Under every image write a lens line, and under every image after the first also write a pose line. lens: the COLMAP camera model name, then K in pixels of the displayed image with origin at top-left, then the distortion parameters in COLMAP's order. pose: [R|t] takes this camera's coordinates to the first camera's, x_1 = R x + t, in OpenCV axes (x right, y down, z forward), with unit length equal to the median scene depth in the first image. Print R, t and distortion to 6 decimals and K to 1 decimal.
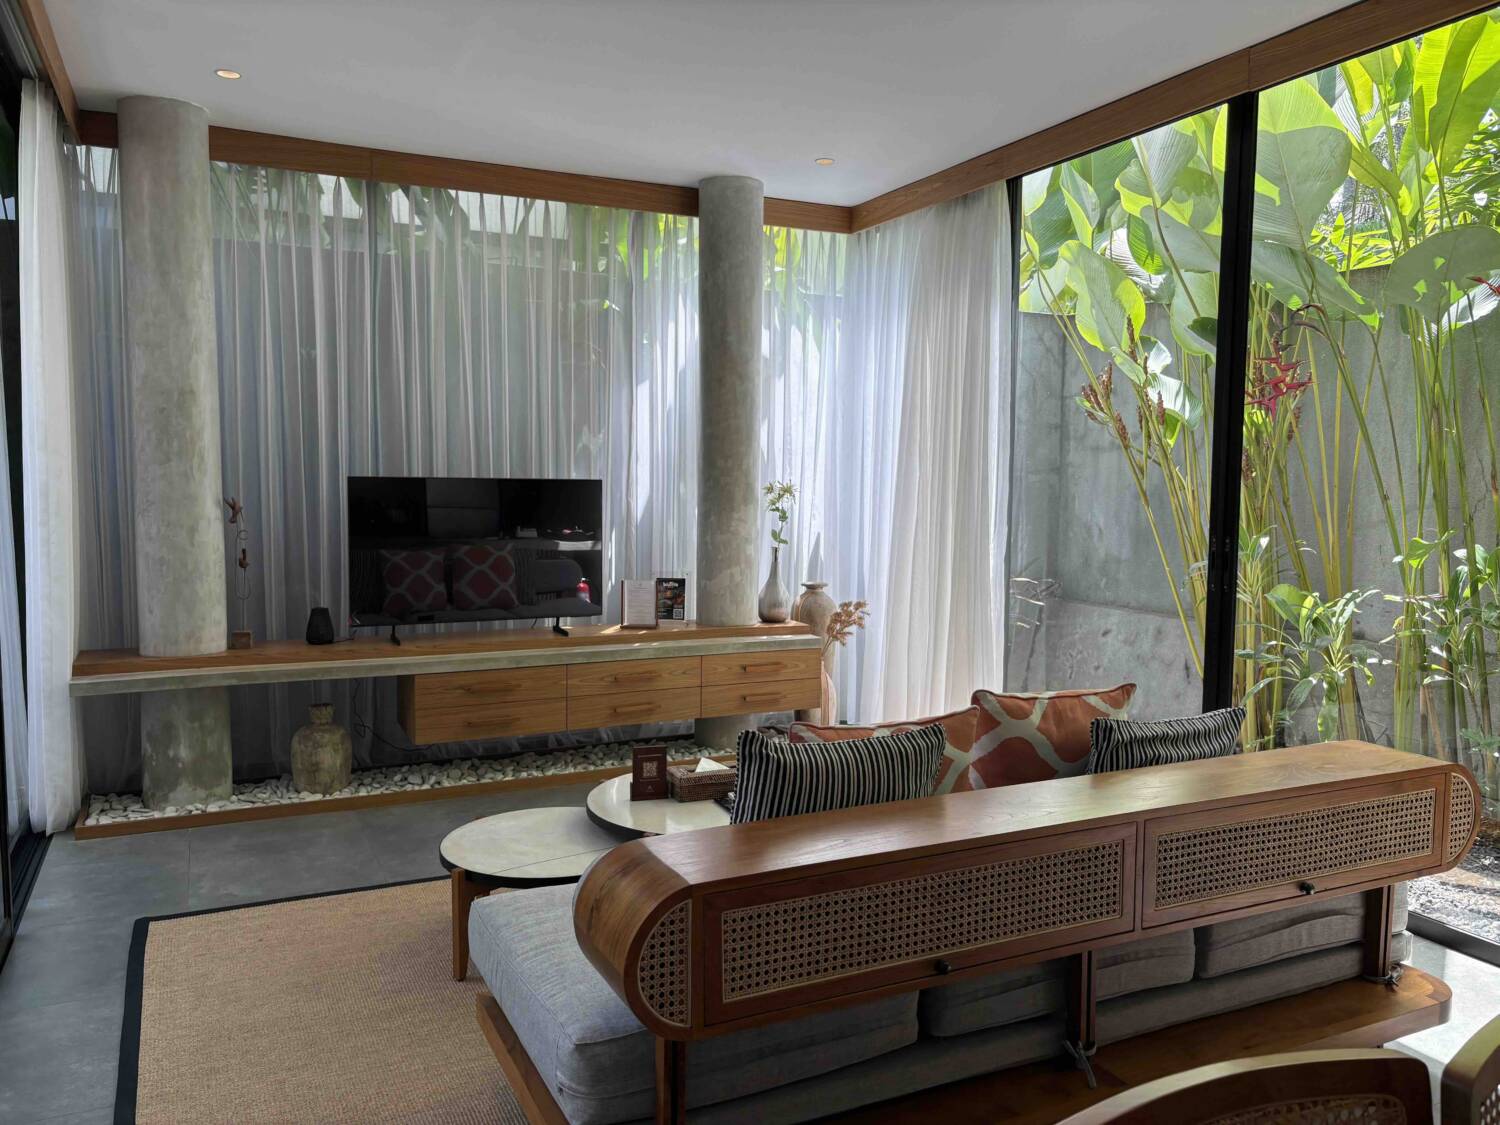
lens RADIAL K [[1142.8, 0, 745.0], [0, 1142.8, 568.8], [0, 0, 1]] dist [0.068696, -0.081281]
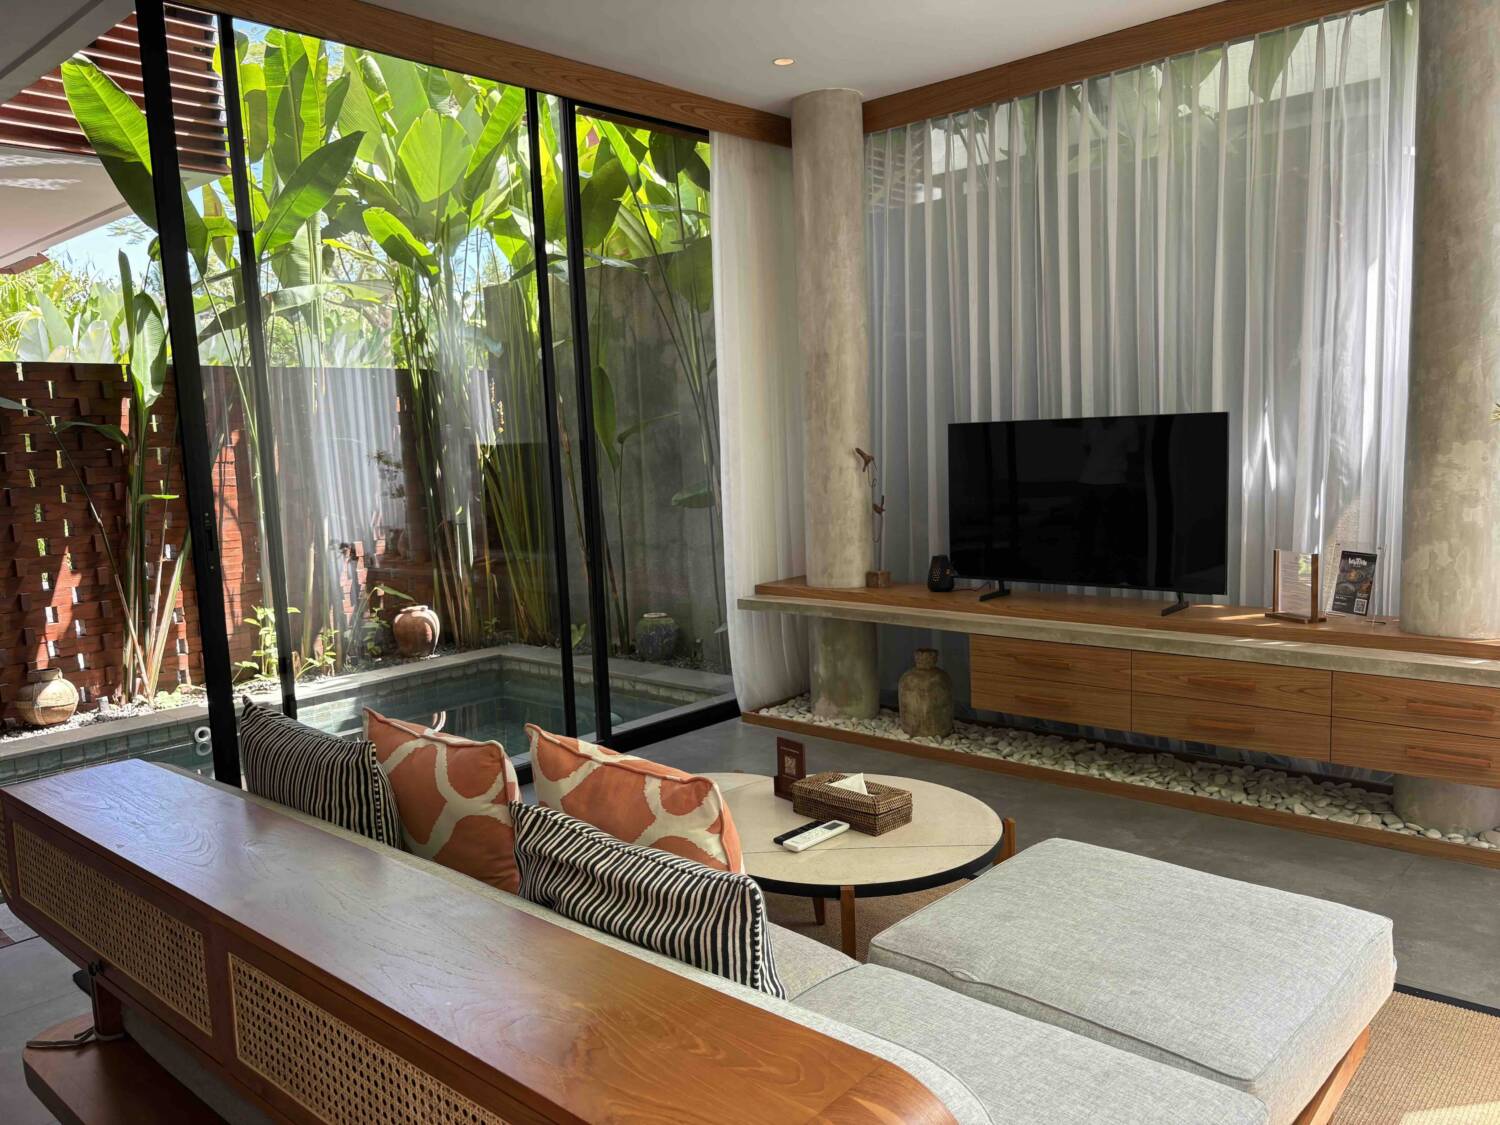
lens RADIAL K [[1142.8, 0, 745.0], [0, 1142.8, 568.8], [0, 0, 1]] dist [0.068696, -0.081281]
pose [[0.363431, 0.086264, -0.927619, 0.526385], [-0.029439, 0.996270, 0.081114, -0.032264], [0.931156, -0.002171, 0.364615, 0.500571]]
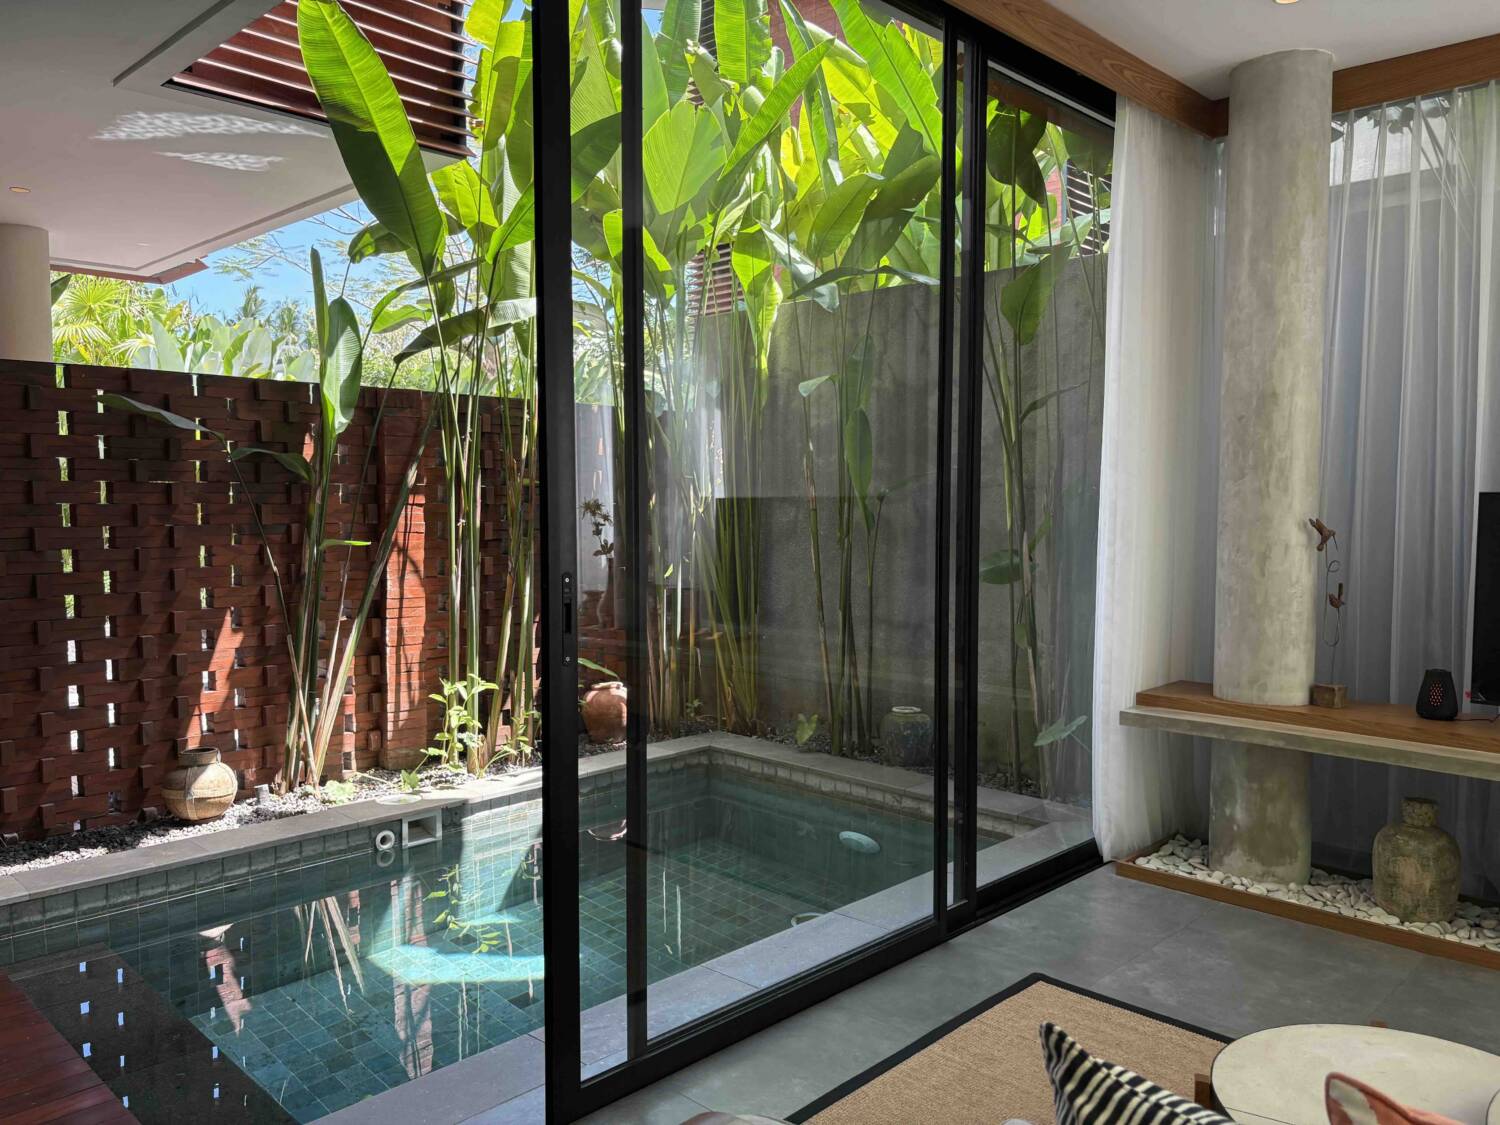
lens RADIAL K [[1131.1, 0, 751.2], [0, 1131.1, 565.3], [0, 0, 1]] dist [0.058696, -0.069572]
pose [[0.336678, 0.048117, -0.940390, 0.179242], [-0.072632, 0.997045, 0.025012, -0.020481], [0.938814, 0.059881, 0.339178, 0.350645]]
